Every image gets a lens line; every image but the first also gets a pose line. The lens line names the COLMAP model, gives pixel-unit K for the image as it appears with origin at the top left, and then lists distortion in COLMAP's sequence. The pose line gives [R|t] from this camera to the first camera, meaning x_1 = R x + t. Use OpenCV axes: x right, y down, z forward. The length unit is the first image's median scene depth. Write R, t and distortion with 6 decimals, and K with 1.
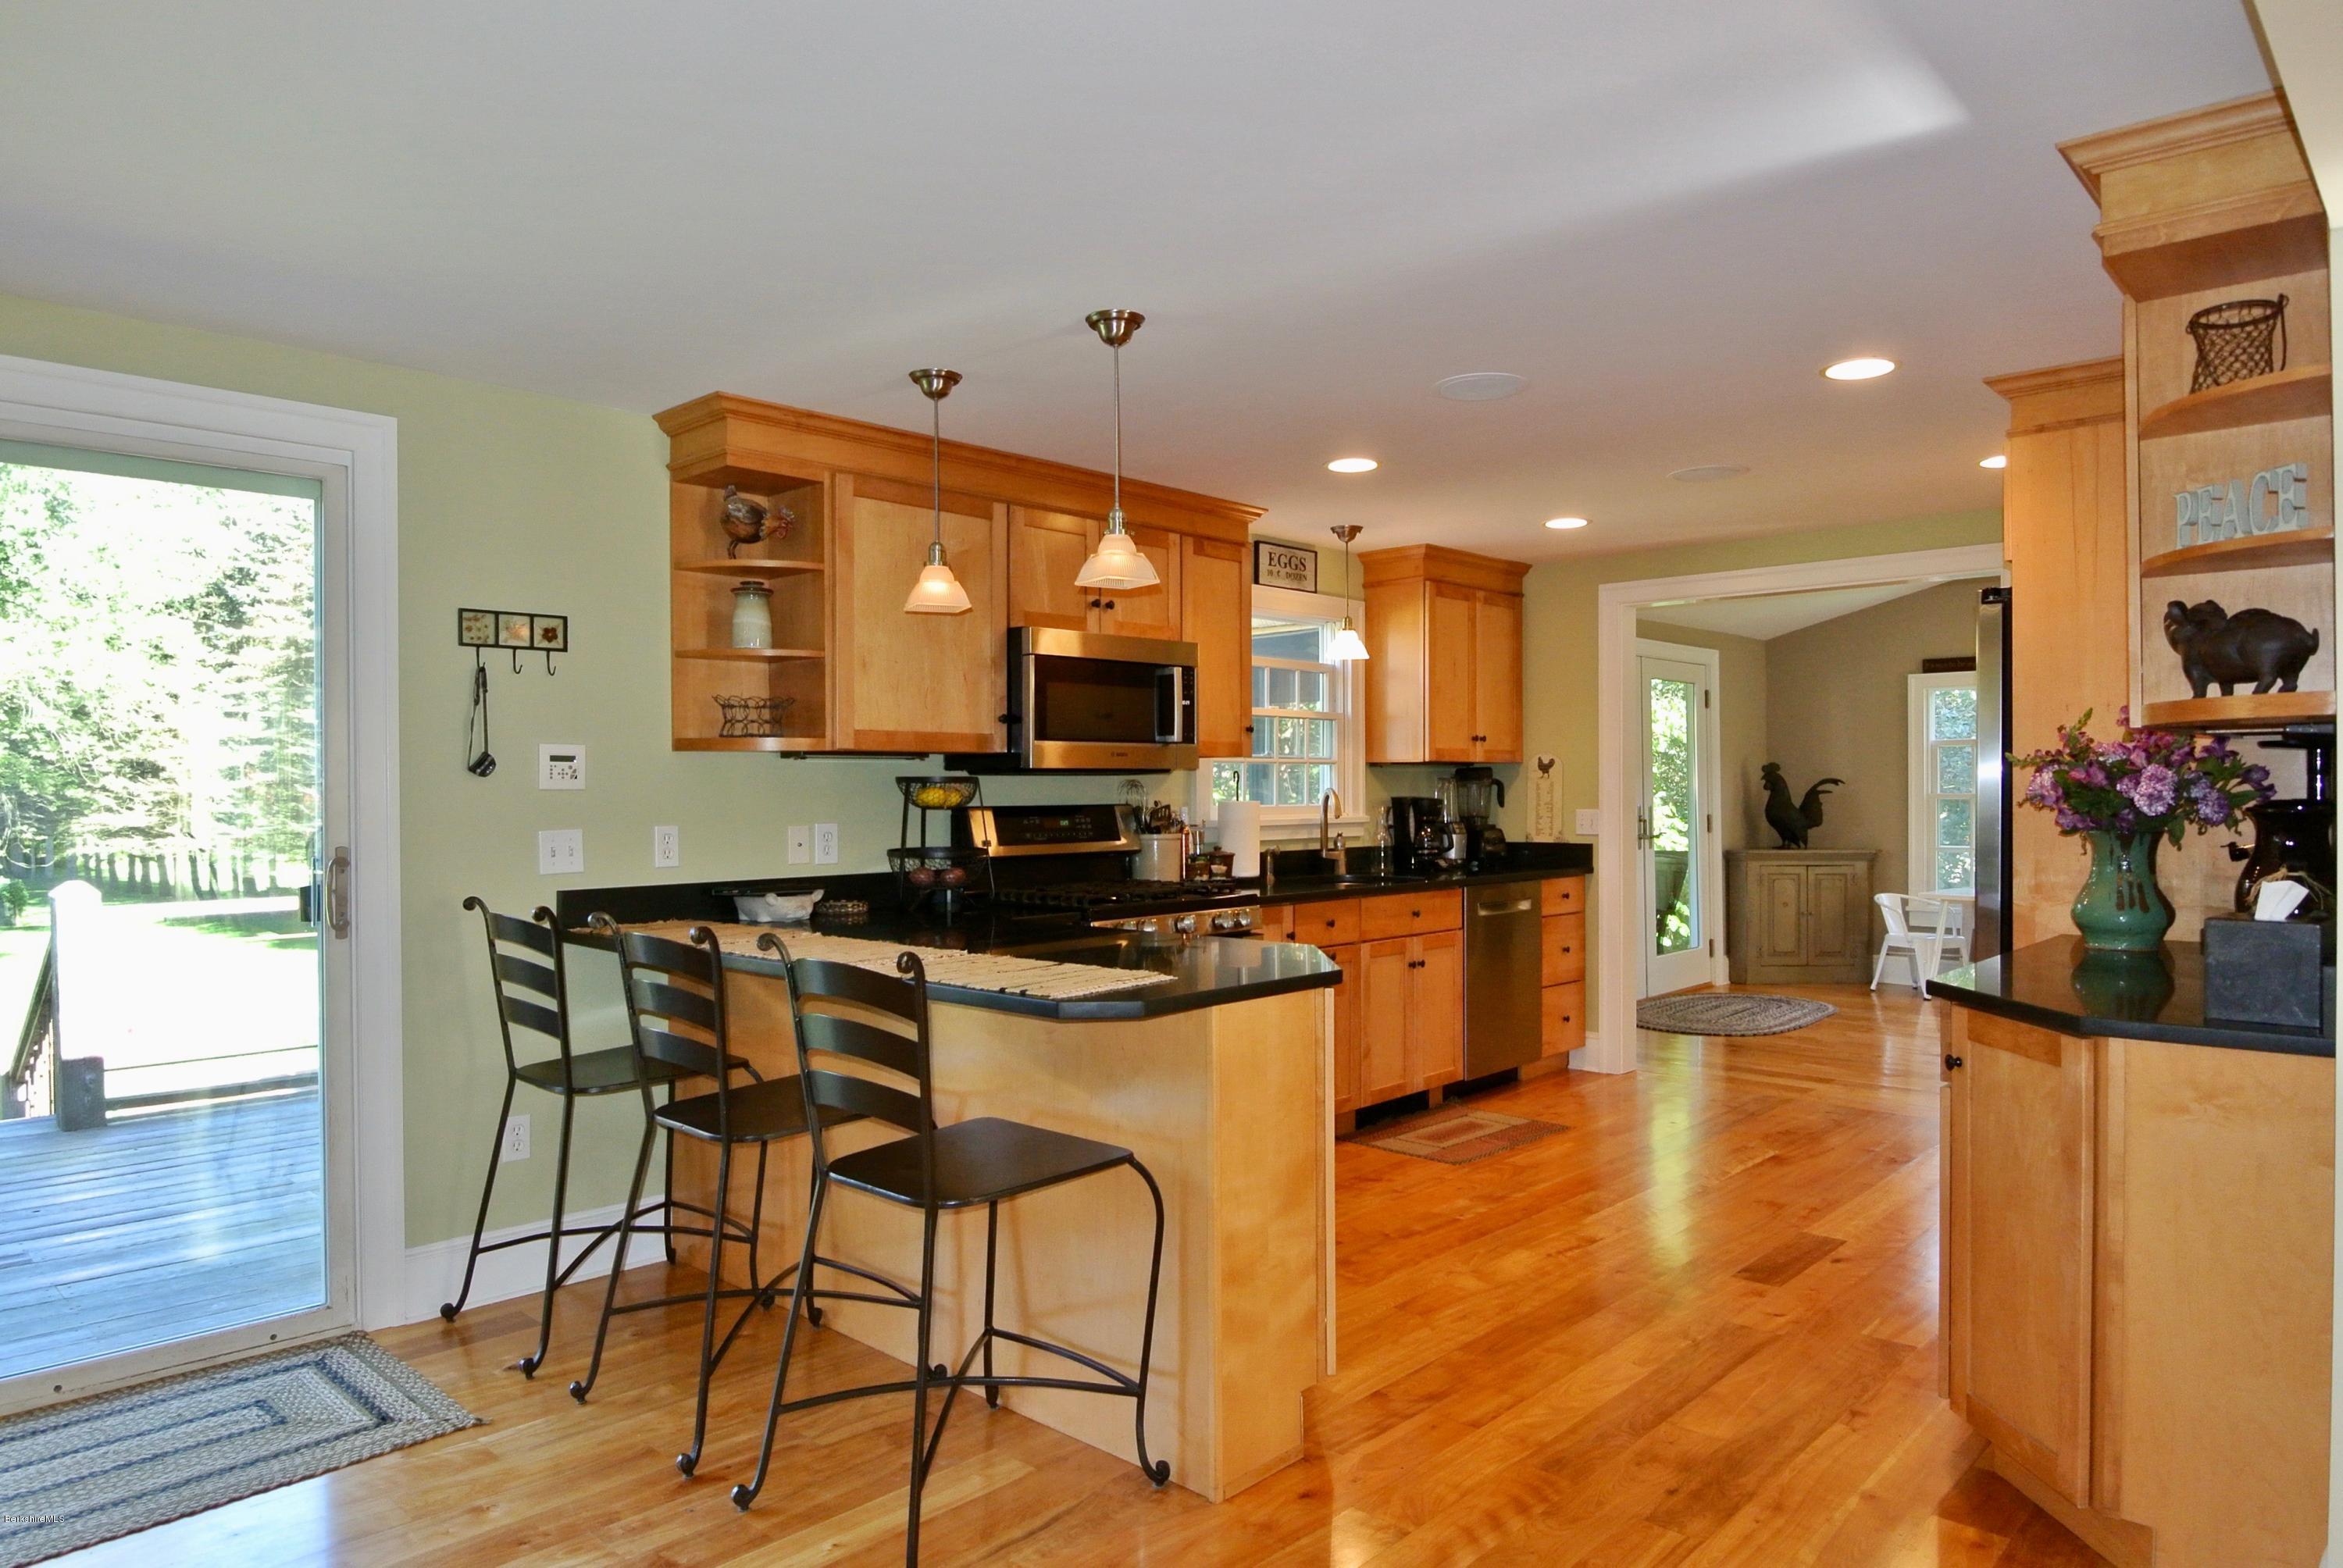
lens RADIAL K [[1446.2, 0, 1175.4], [0, 1446.2, 800.0], [0, 0, 1]] dist [0.008861, -0.030322]
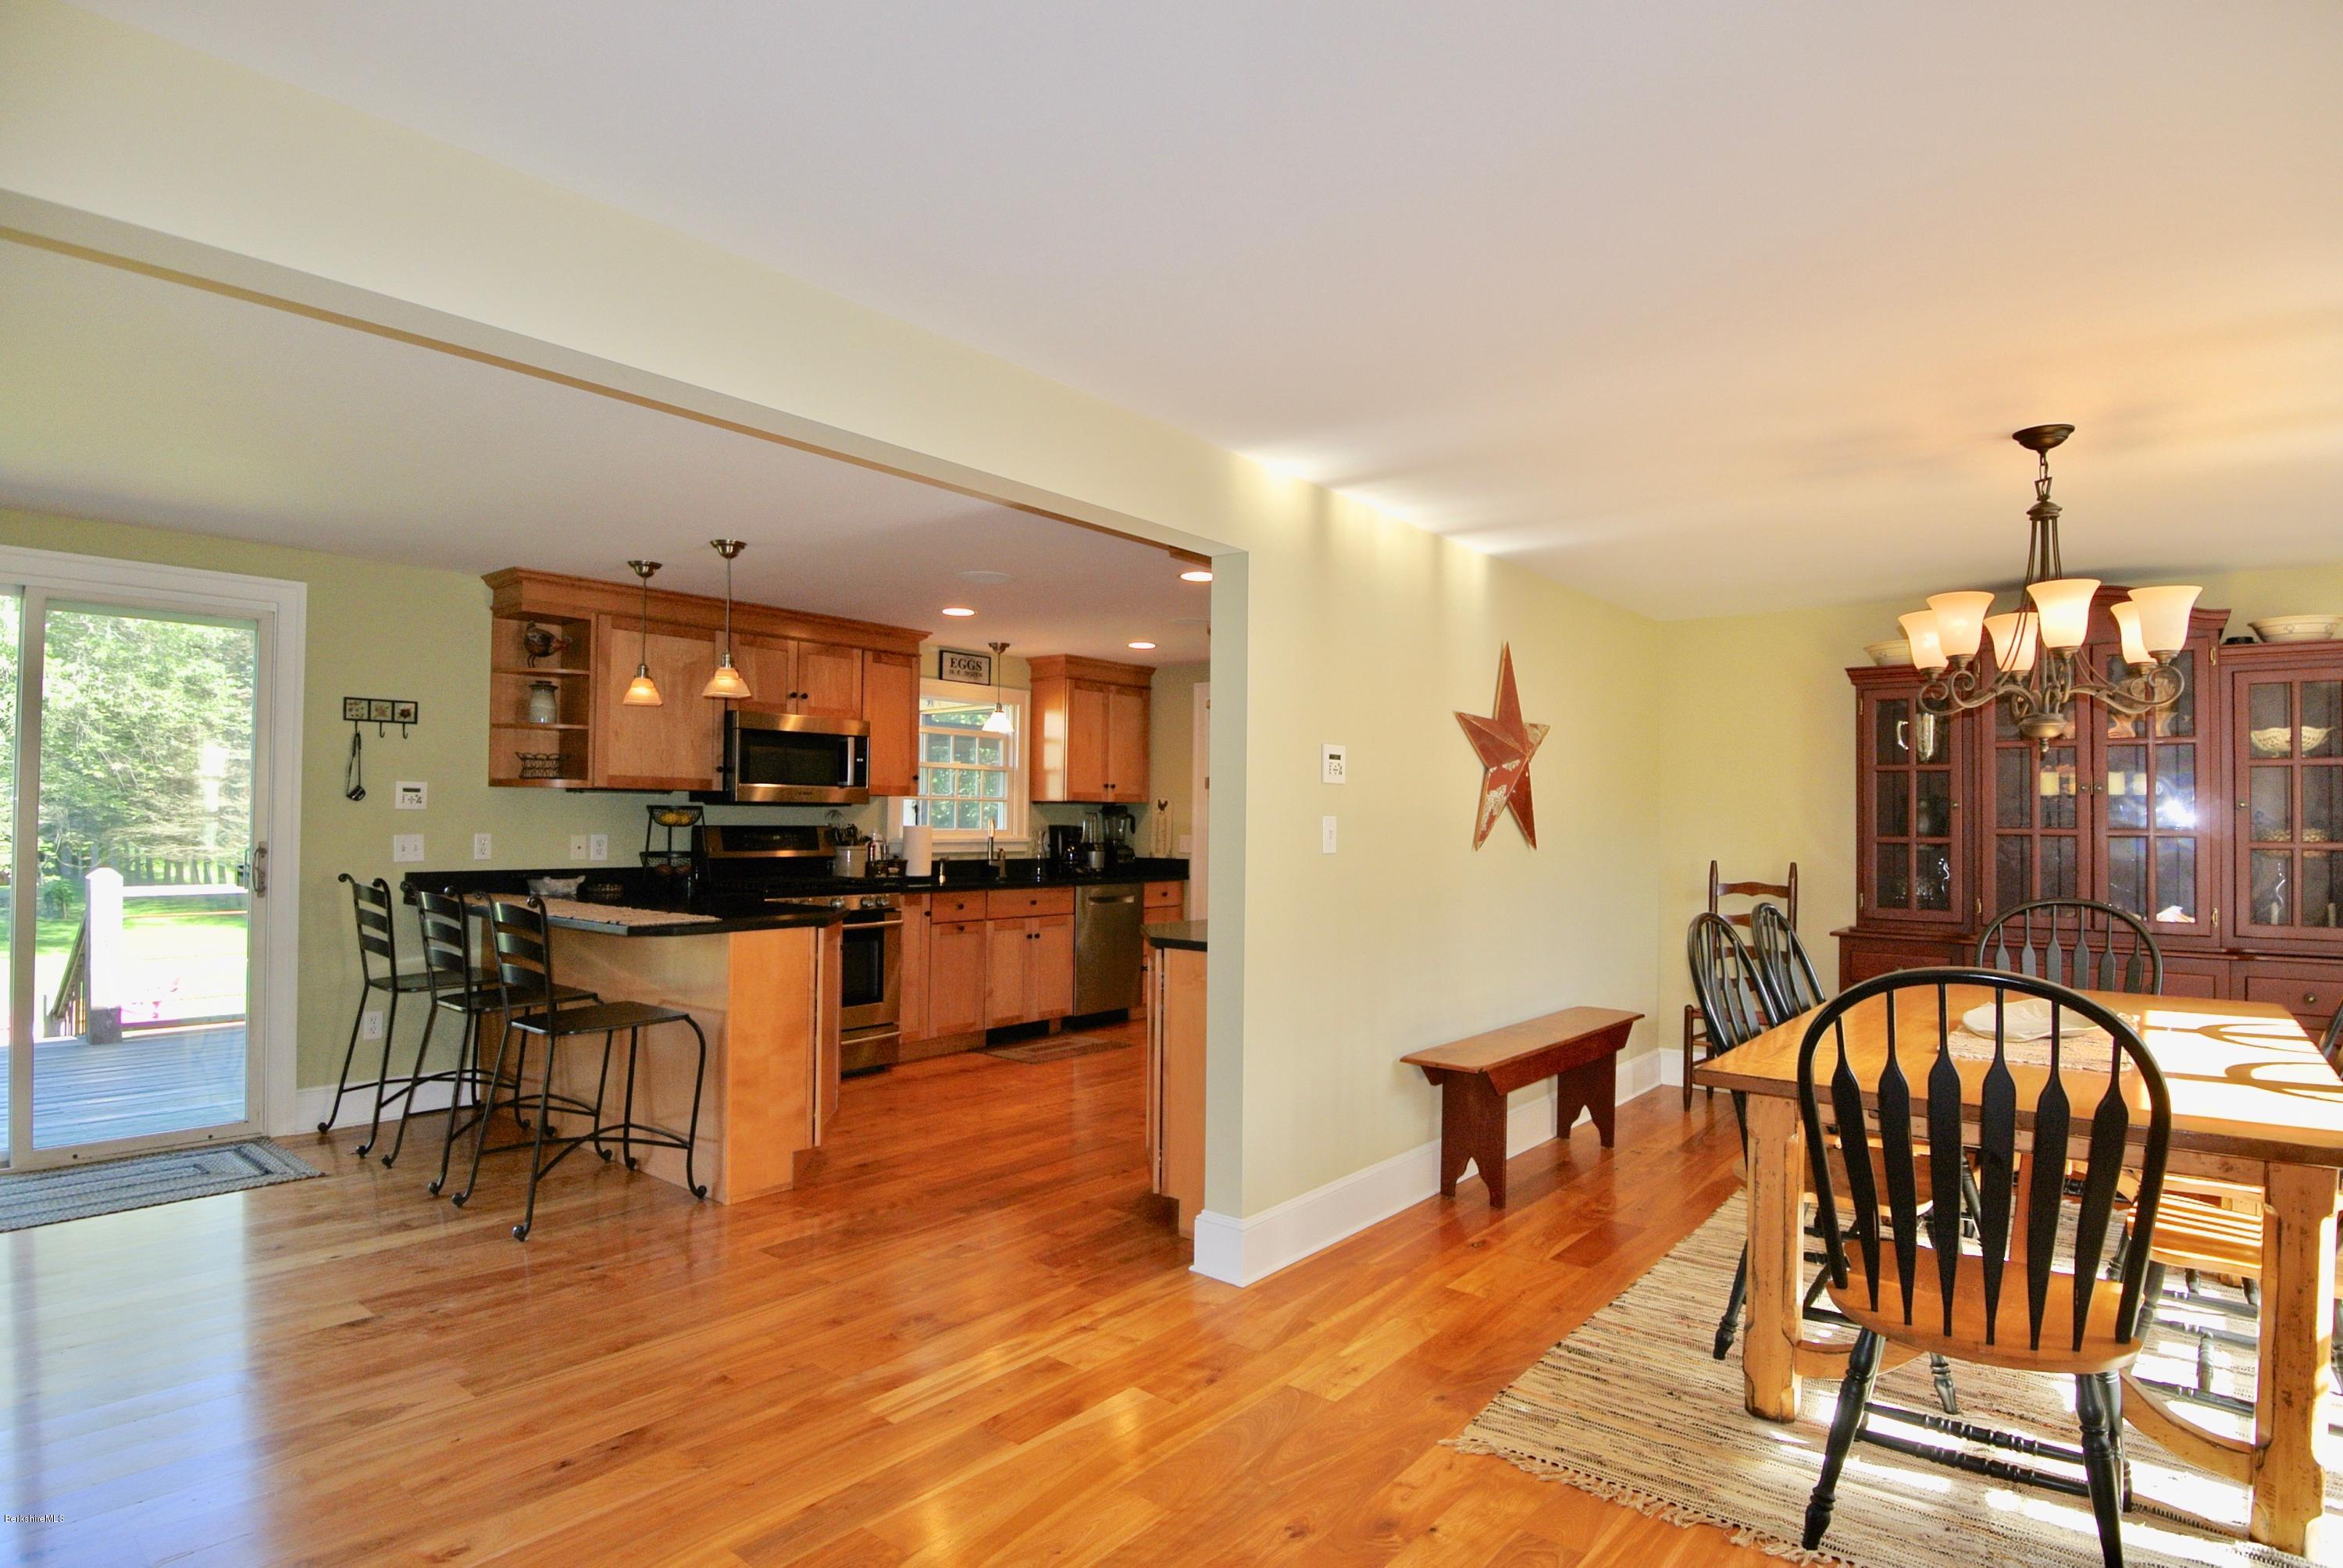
lens RADIAL K [[1227.7, 0, 1183.5], [0, 1227.7, 799.2], [0, 0, 1]] dist [-0.001614, -0.025259]
pose [[0.997551, 0.017997, 0.067584, 0.252064], [-0.016346, 0.999556, -0.024908, 0.000933], [-0.068002, 0.023742, 0.997403, -0.305763]]
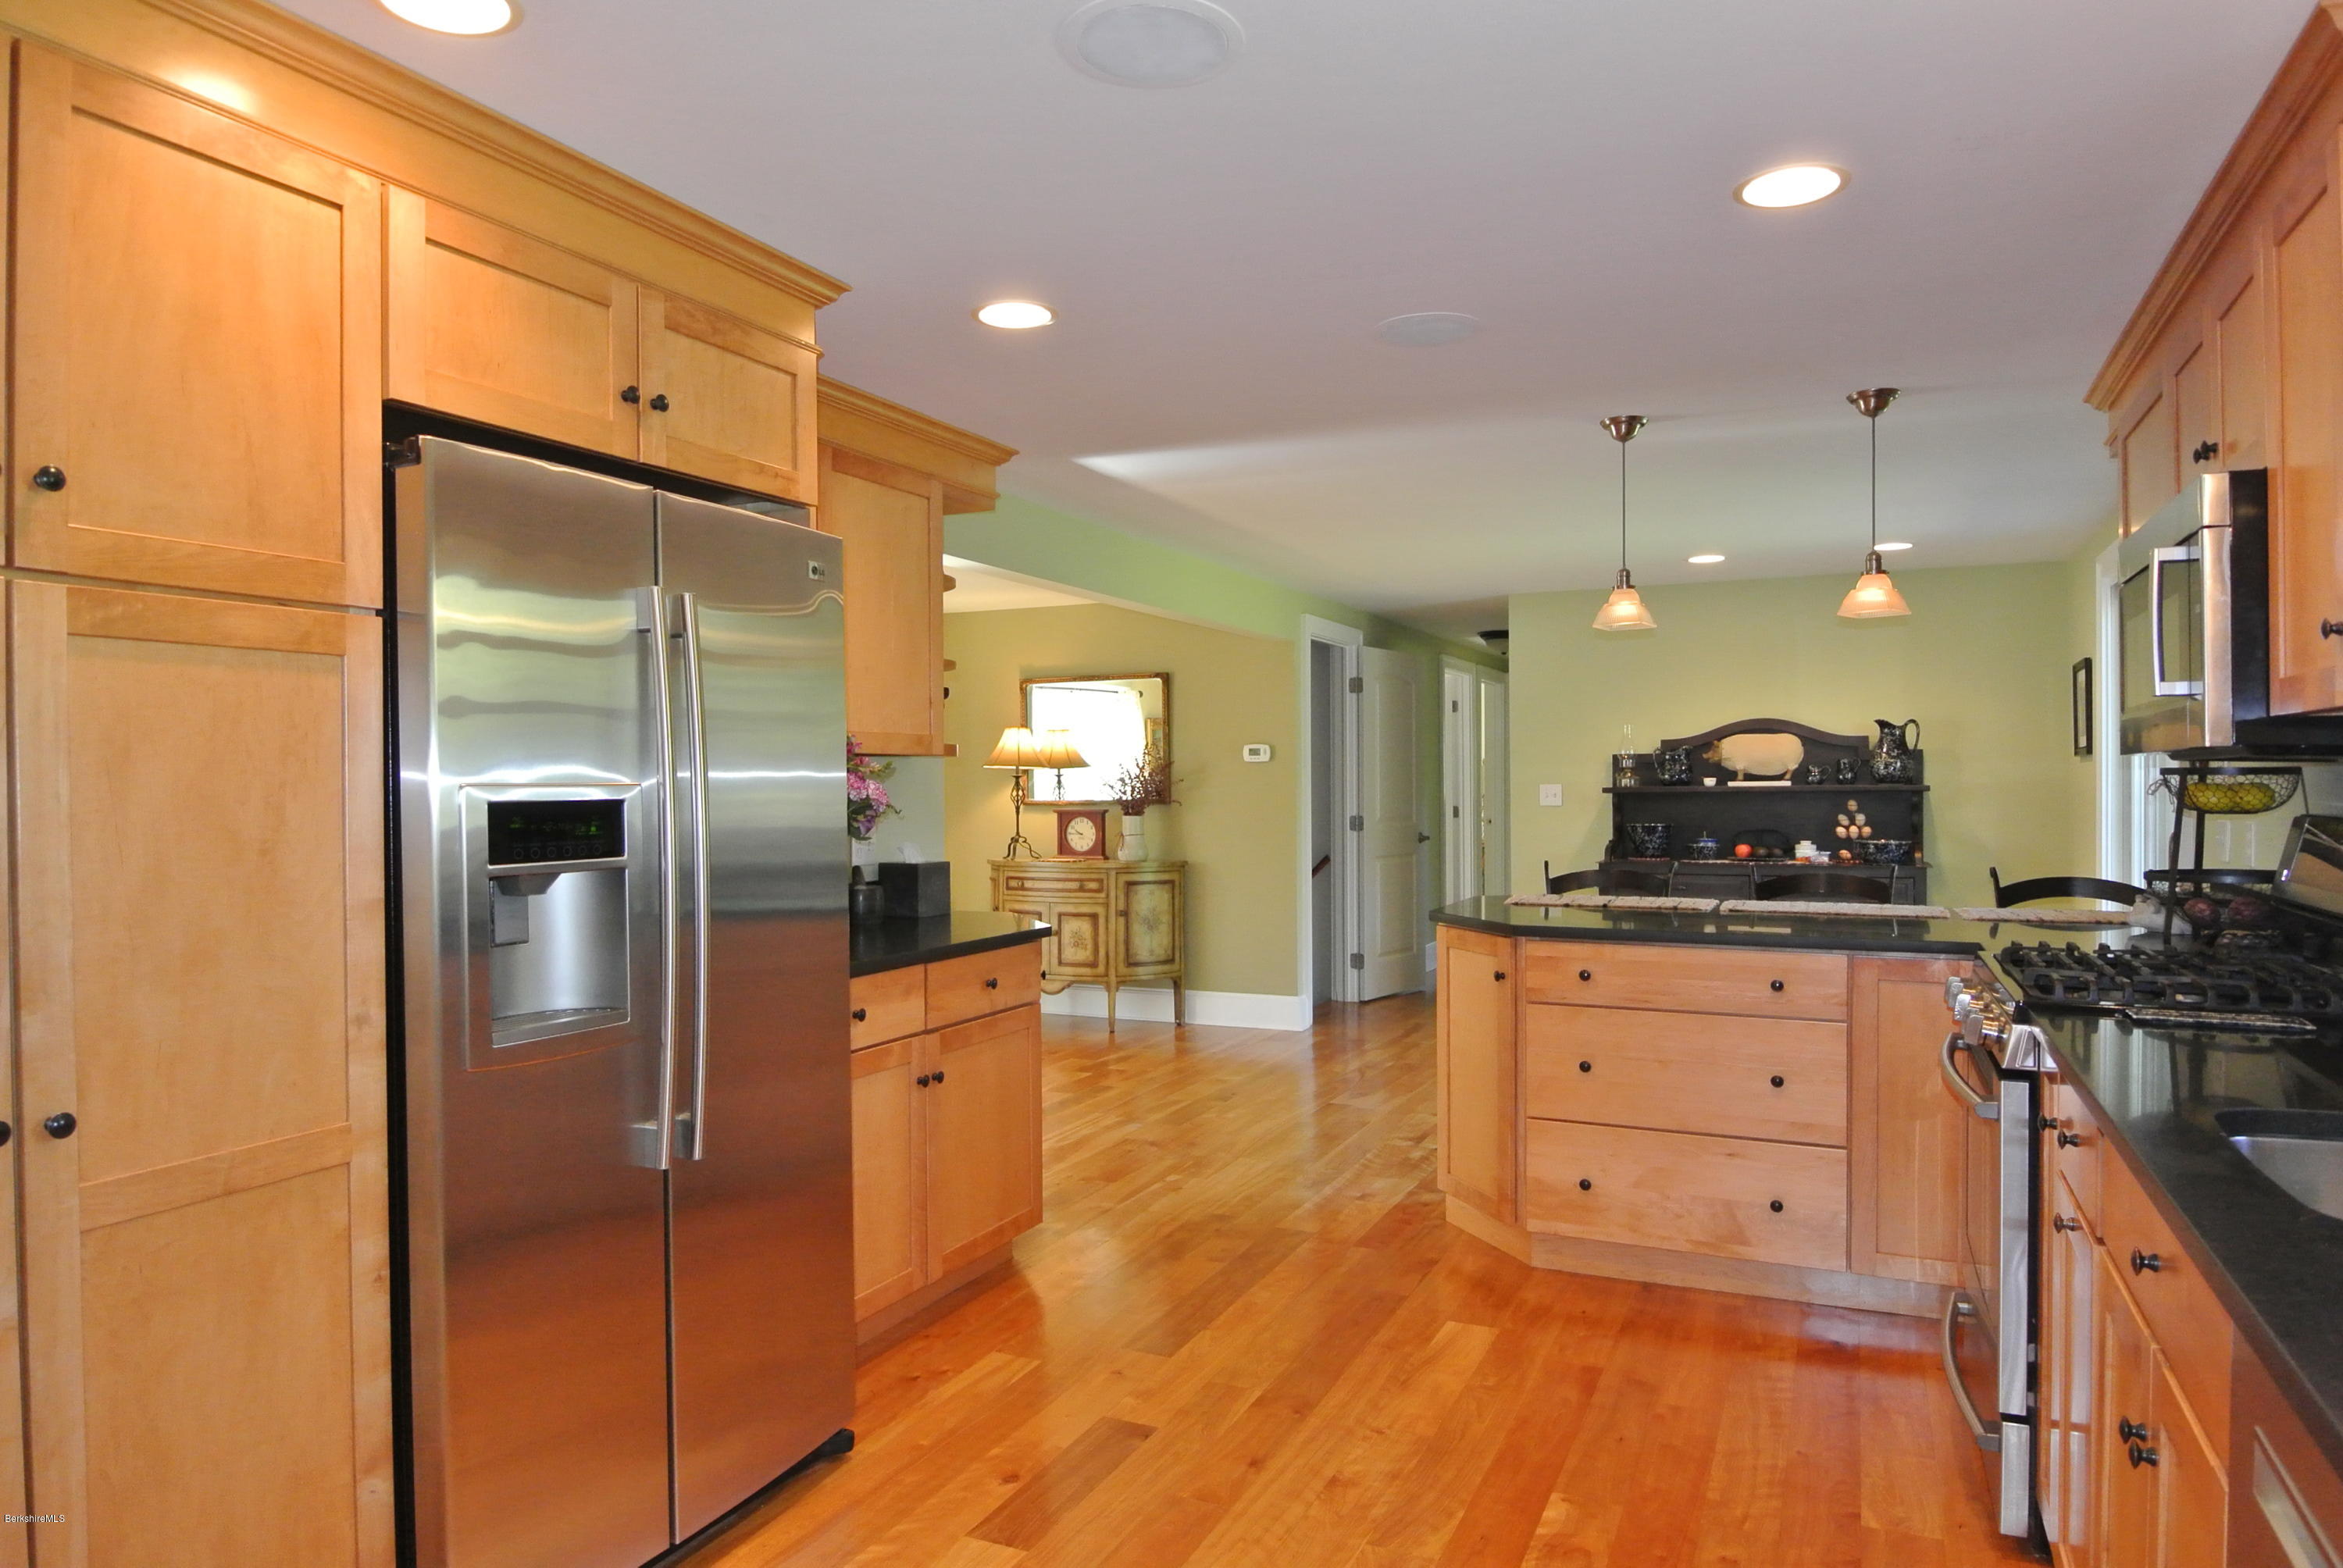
lens RADIAL K [[1425.1, 0, 1178.8], [0, 1425.1, 789.7], [0, 0, 1]] dist [0.000970, -0.030288]
pose [[-0.947610, 0.013342, -0.319150, 0.464361], [0.009260, 0.999855, 0.014305, -0.016292], [0.319294, 0.010600, -0.947596, 1.276748]]
